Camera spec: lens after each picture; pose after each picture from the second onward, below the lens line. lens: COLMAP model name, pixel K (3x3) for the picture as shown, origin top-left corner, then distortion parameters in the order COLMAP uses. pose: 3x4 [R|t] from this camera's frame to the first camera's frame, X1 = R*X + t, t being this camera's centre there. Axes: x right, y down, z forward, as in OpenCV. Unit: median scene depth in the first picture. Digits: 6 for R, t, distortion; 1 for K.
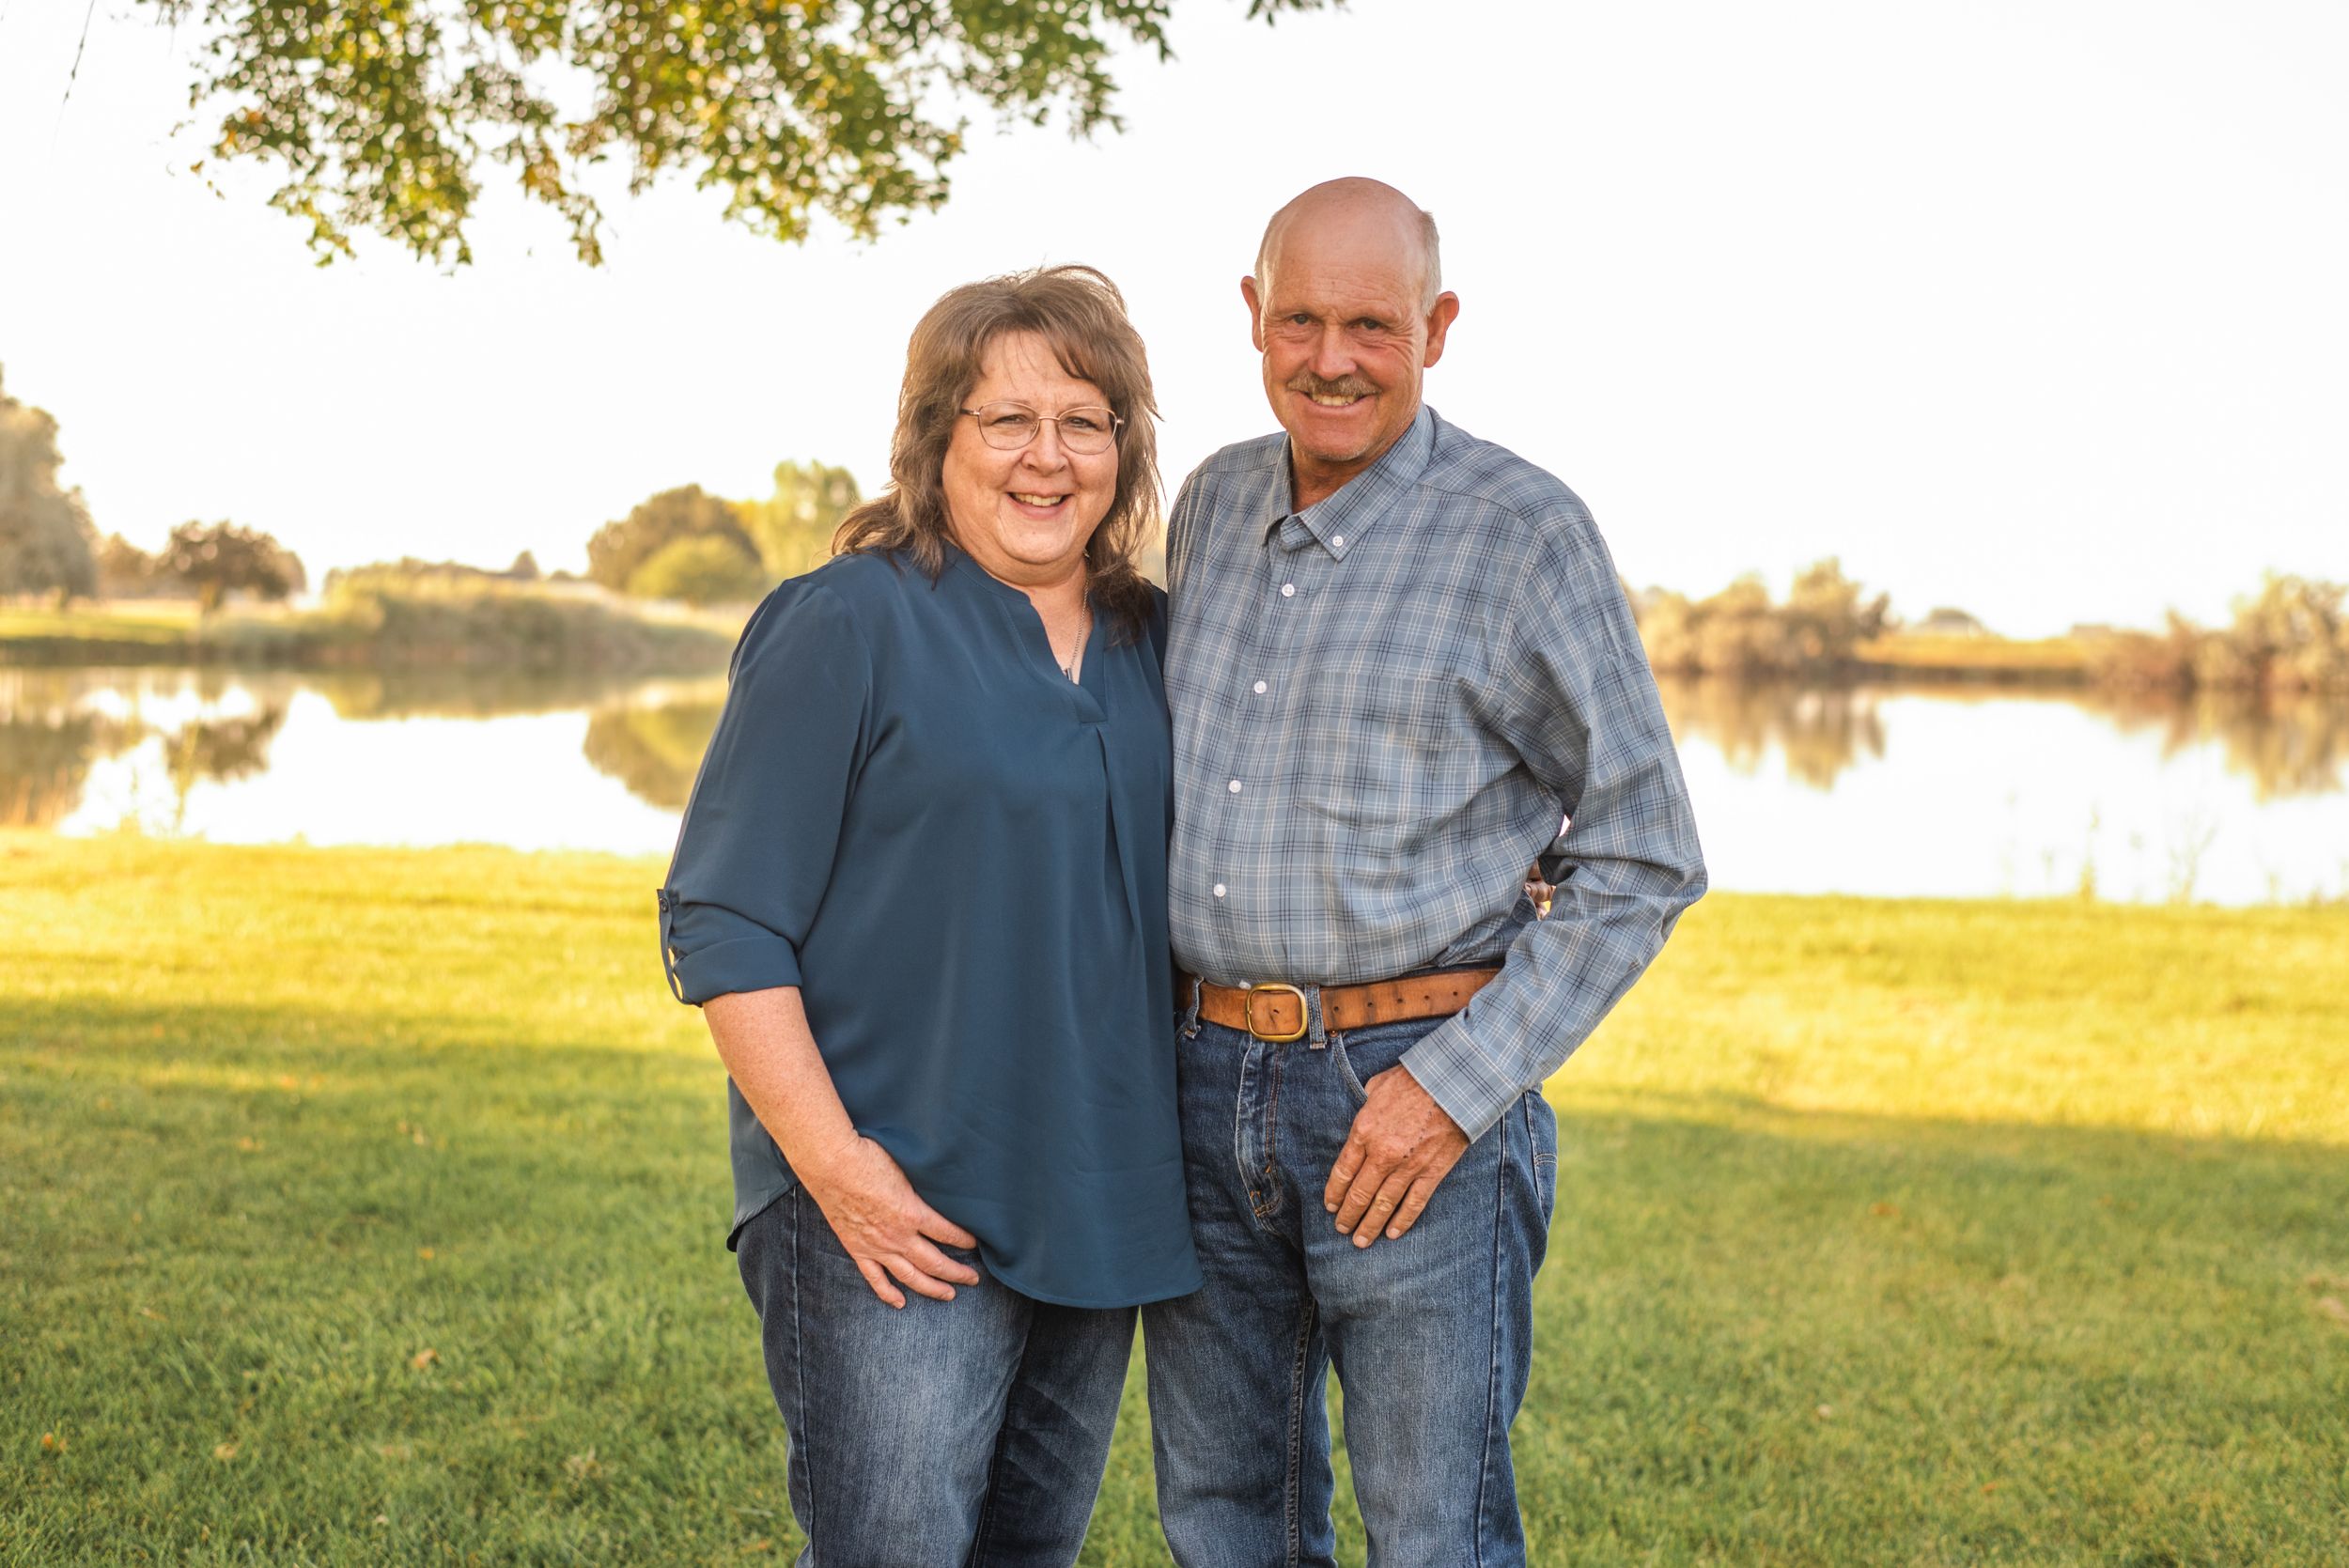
lens RADIAL K [[3350.4, 0, 1171.0], [0, 3350.4, 772.9], [0, 0, 1]] dist [0.015091, 0.000000]
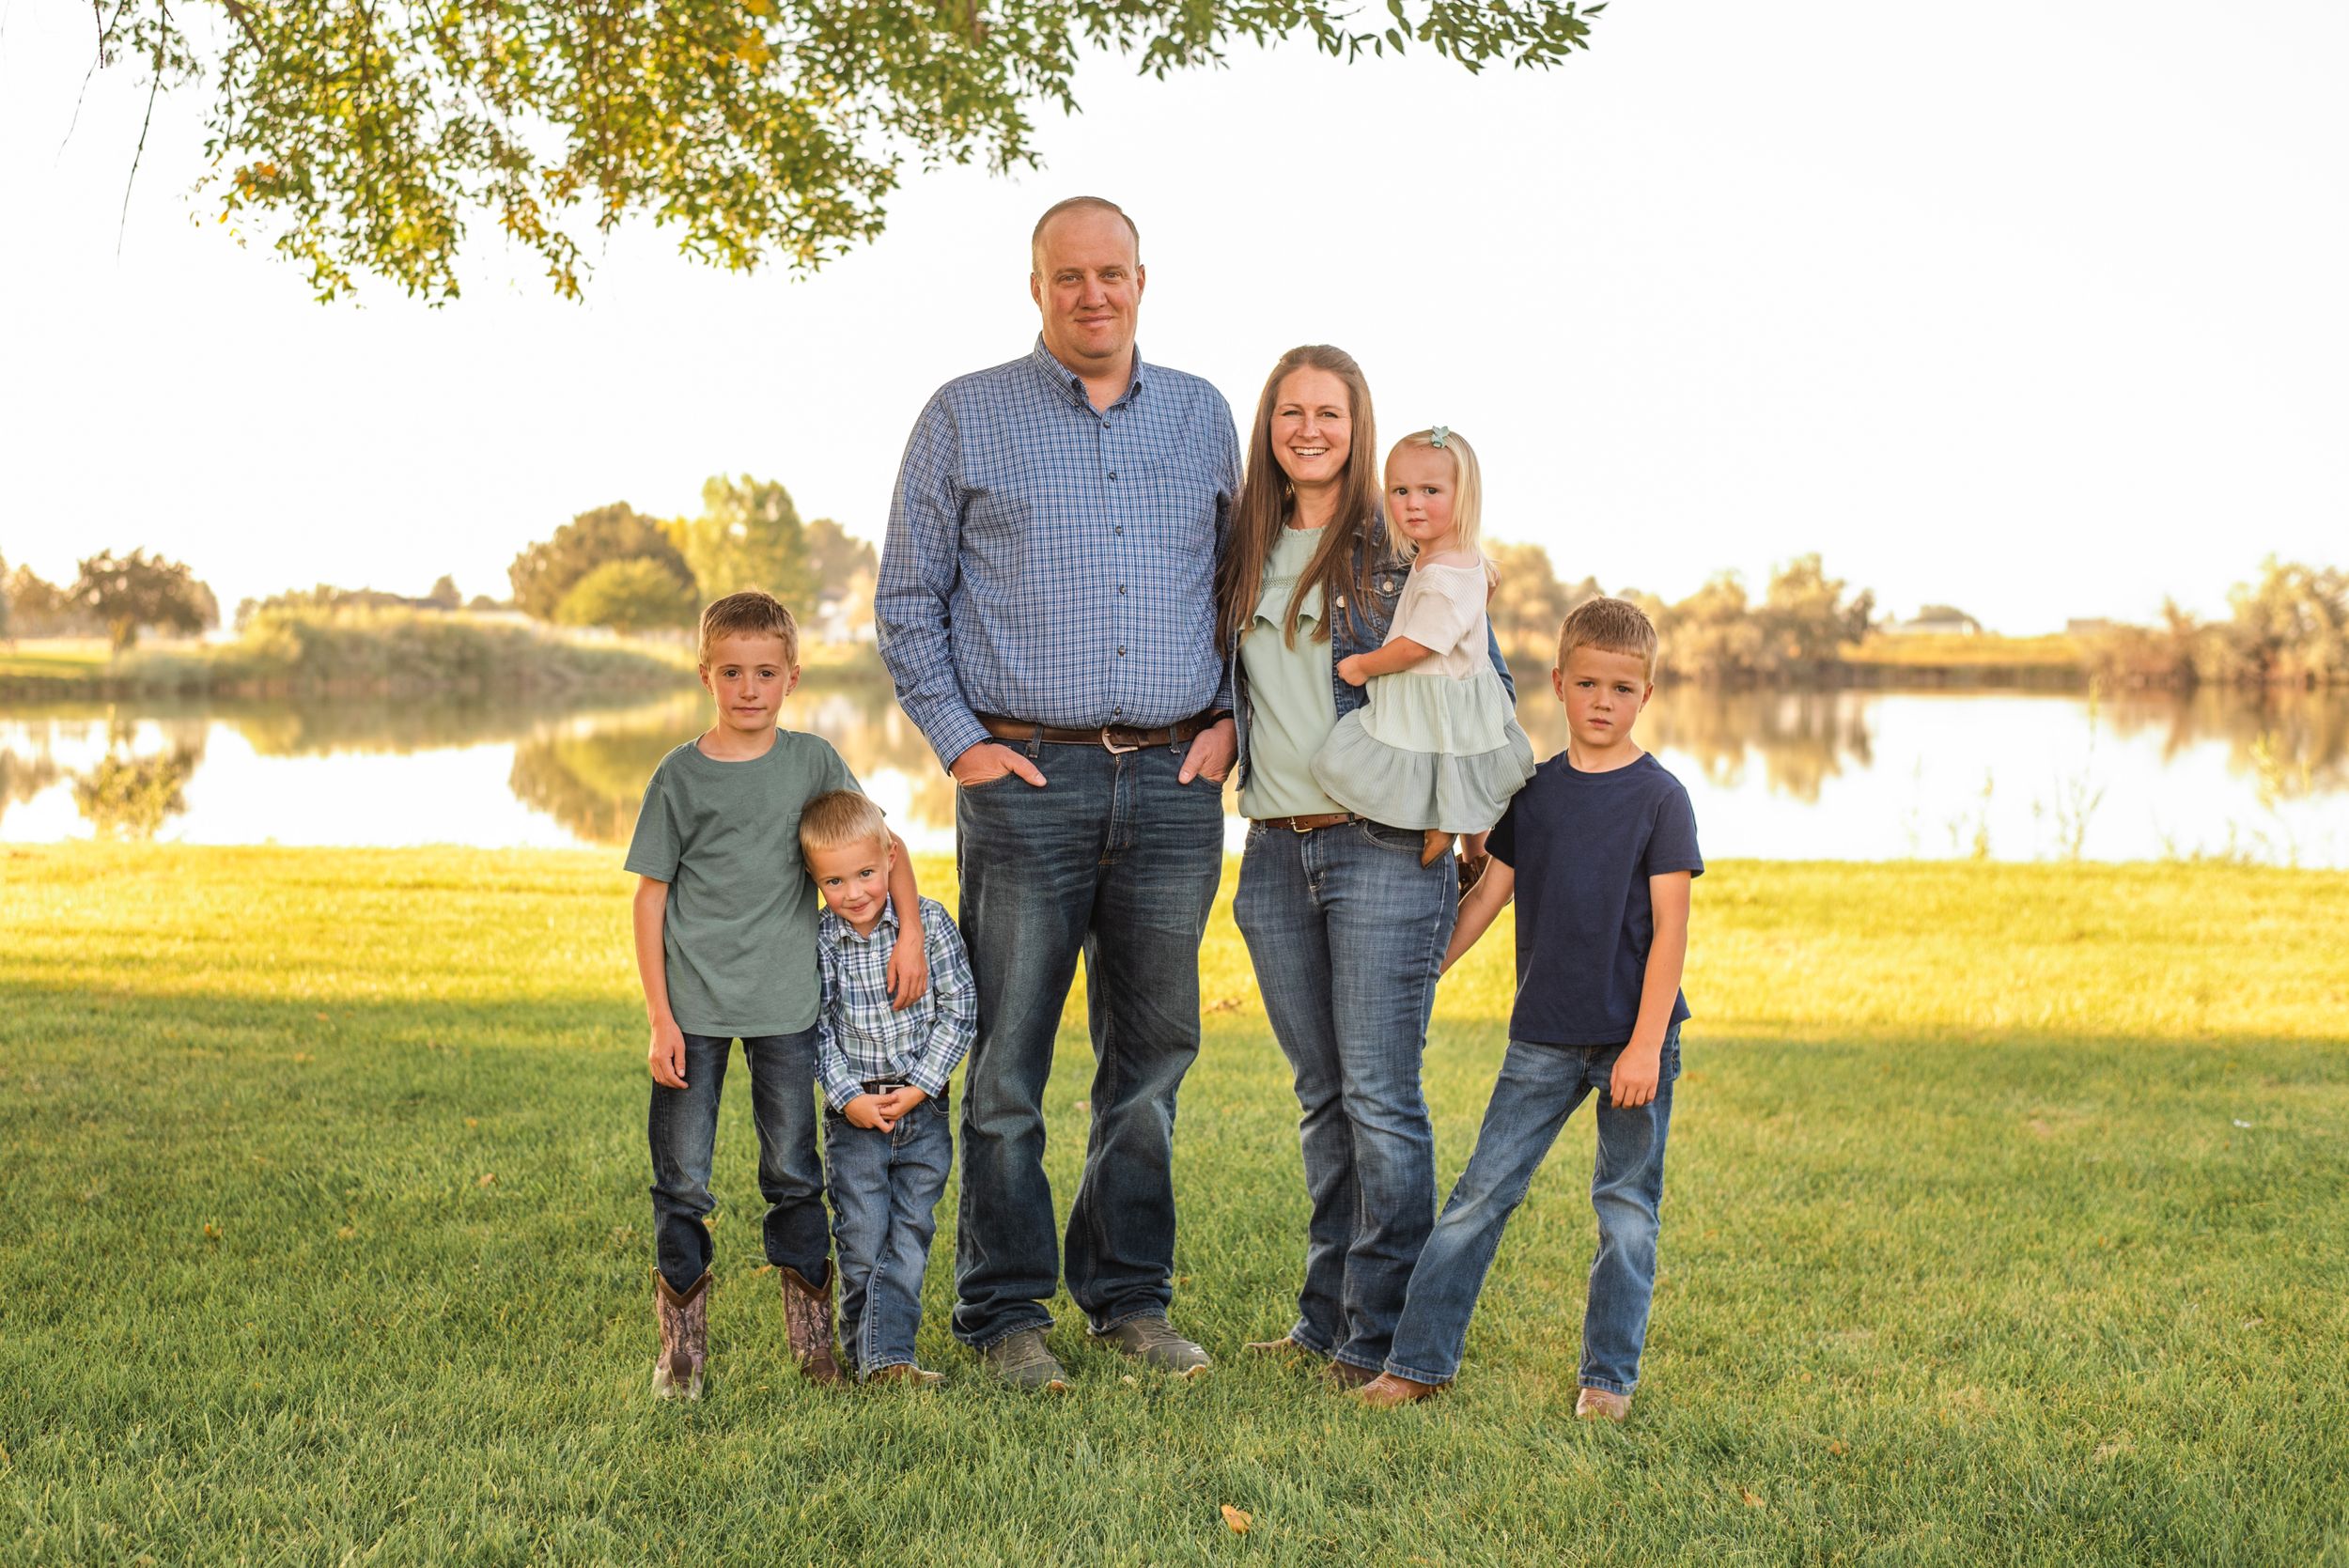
lens RADIAL K [[3578.7, 0, 1137.0], [0, 3578.7, 751.8], [0, 0, 1]] dist [-0.000946, 0.000000]
pose [[0.999777, -0.020975, 0.002510, 0.010753], [0.021009, 0.999676, -0.014391, 0.020703], [-0.002208, 0.014441, 0.999893, -0.180751]]
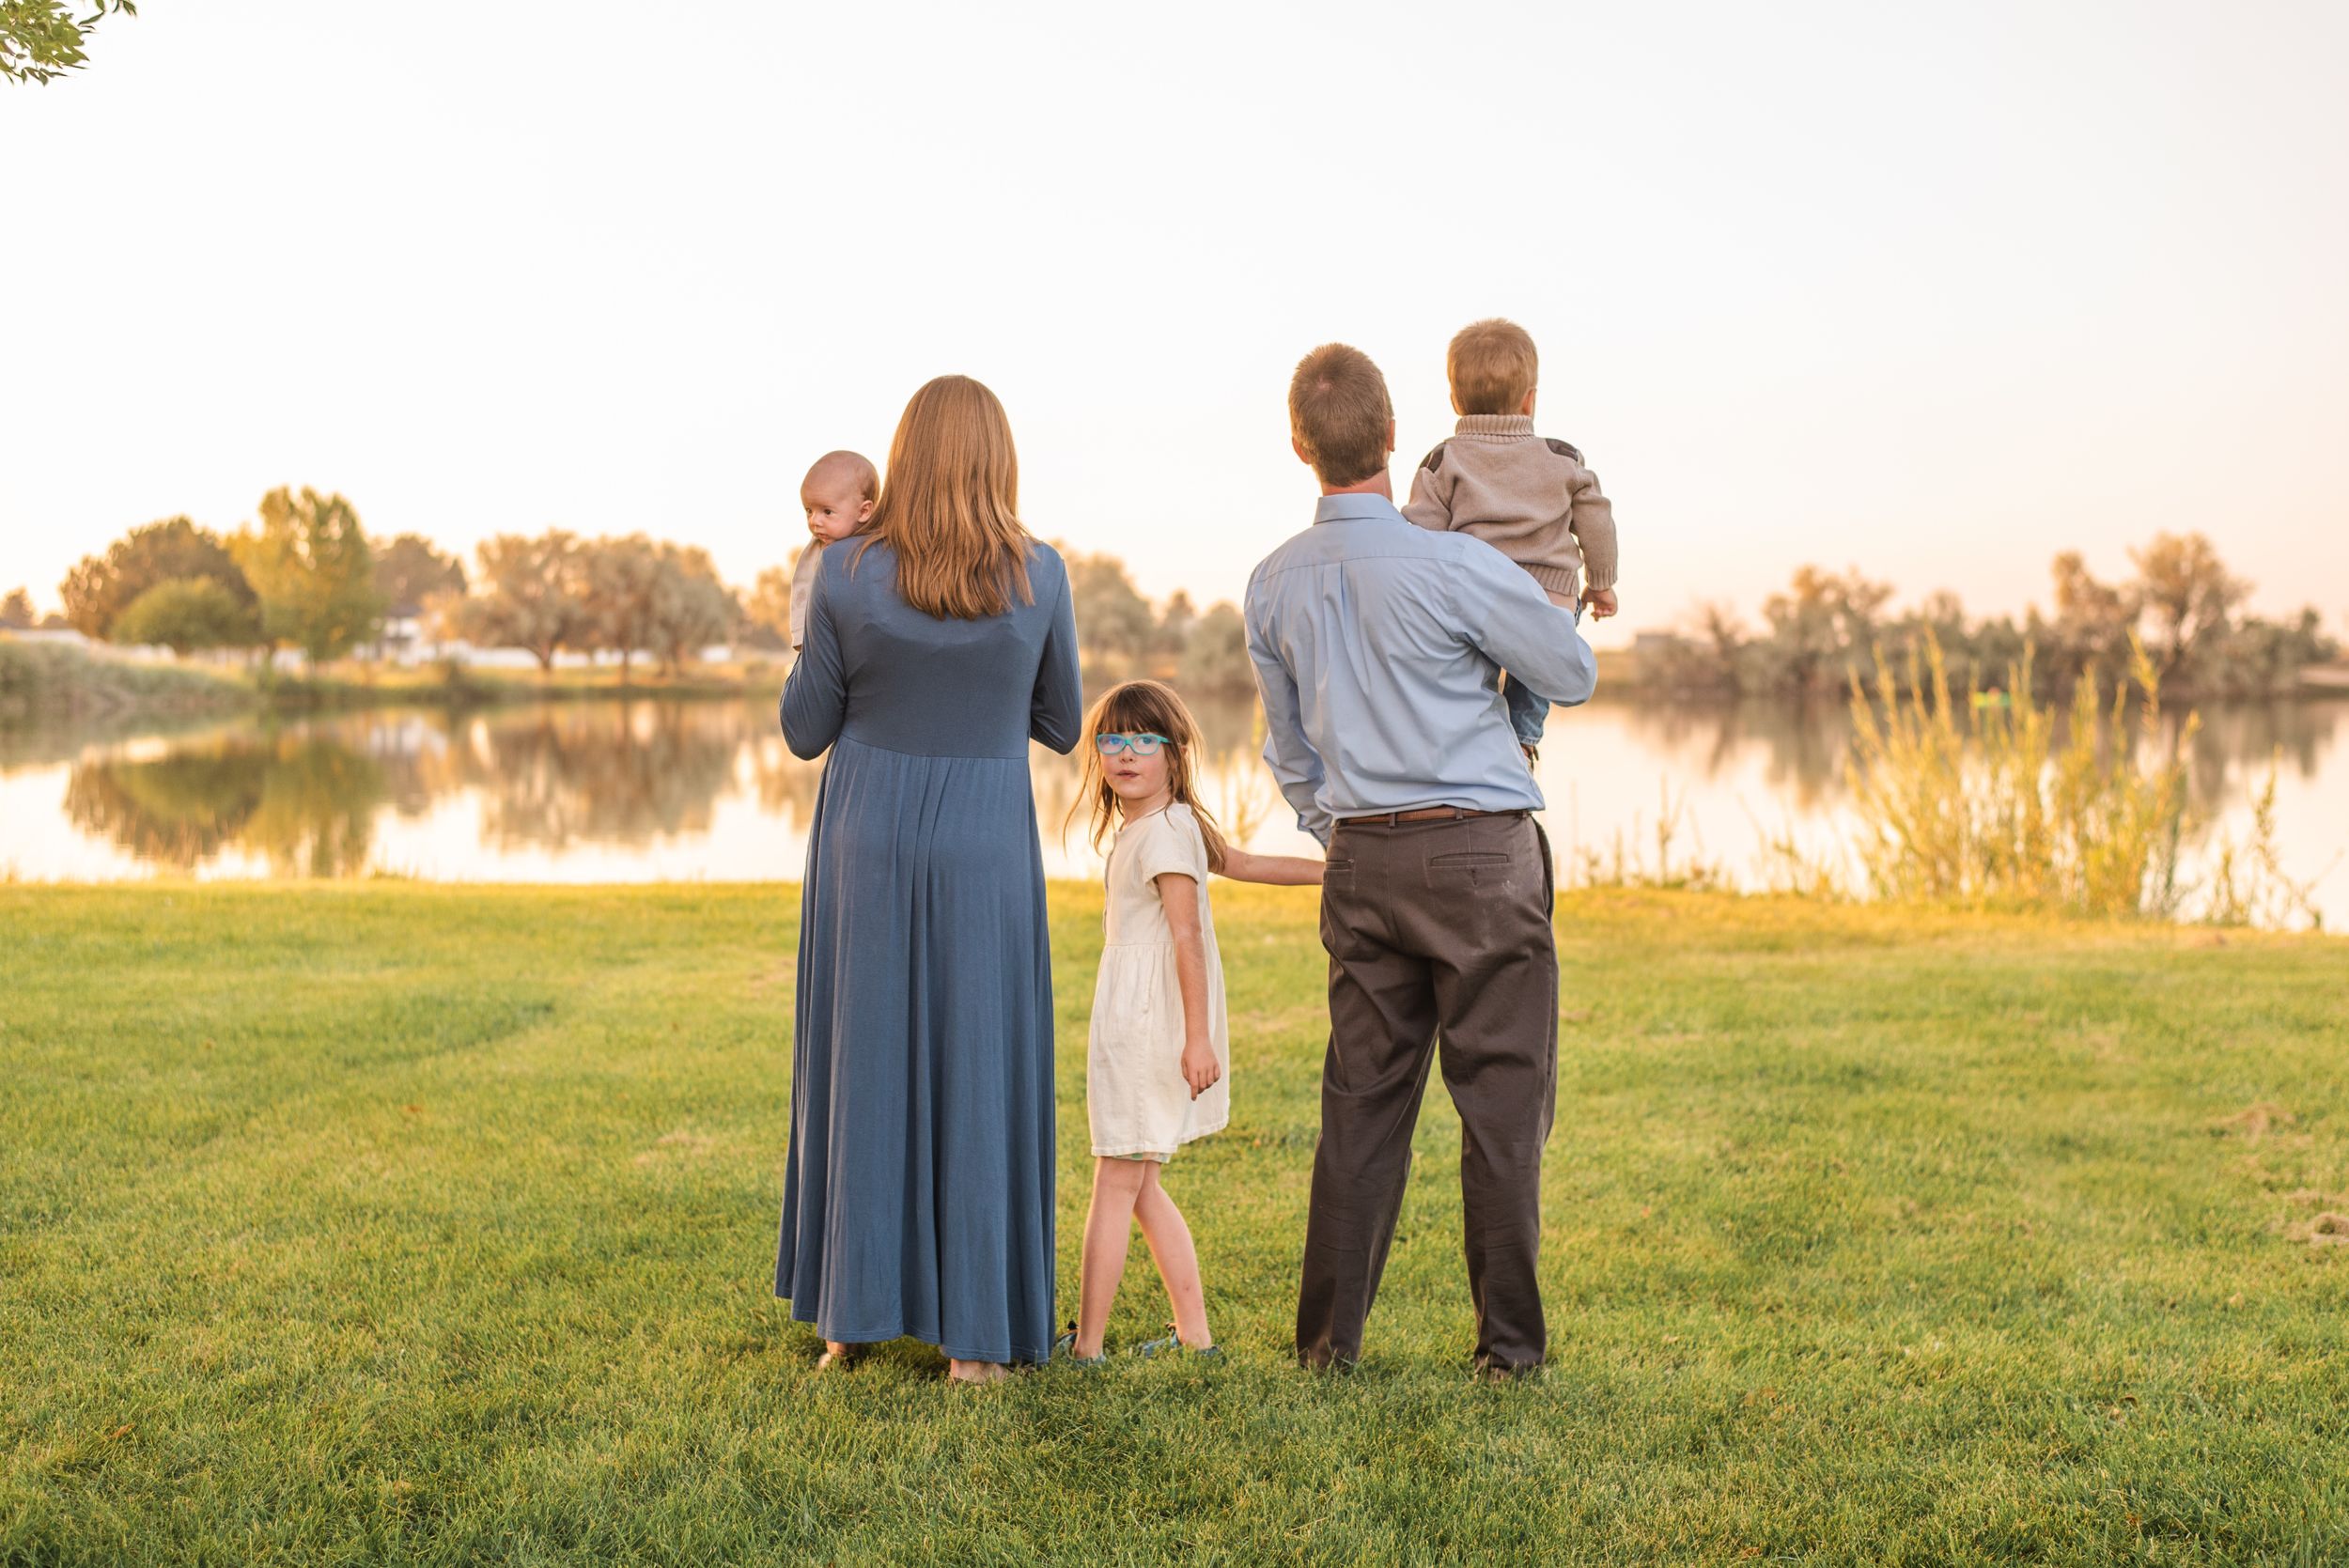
lens RADIAL K [[3578.7, 0, 1187.8], [0, 3578.7, 684.8], [0, 0, 1]] dist [-0.000946, 0.000000]
pose [[0.994361, -0.025279, 0.102989, 0.242960], [0.028951, 0.998992, -0.034314, 0.019927], [-0.102018, 0.037102, 0.994090, -0.162309]]
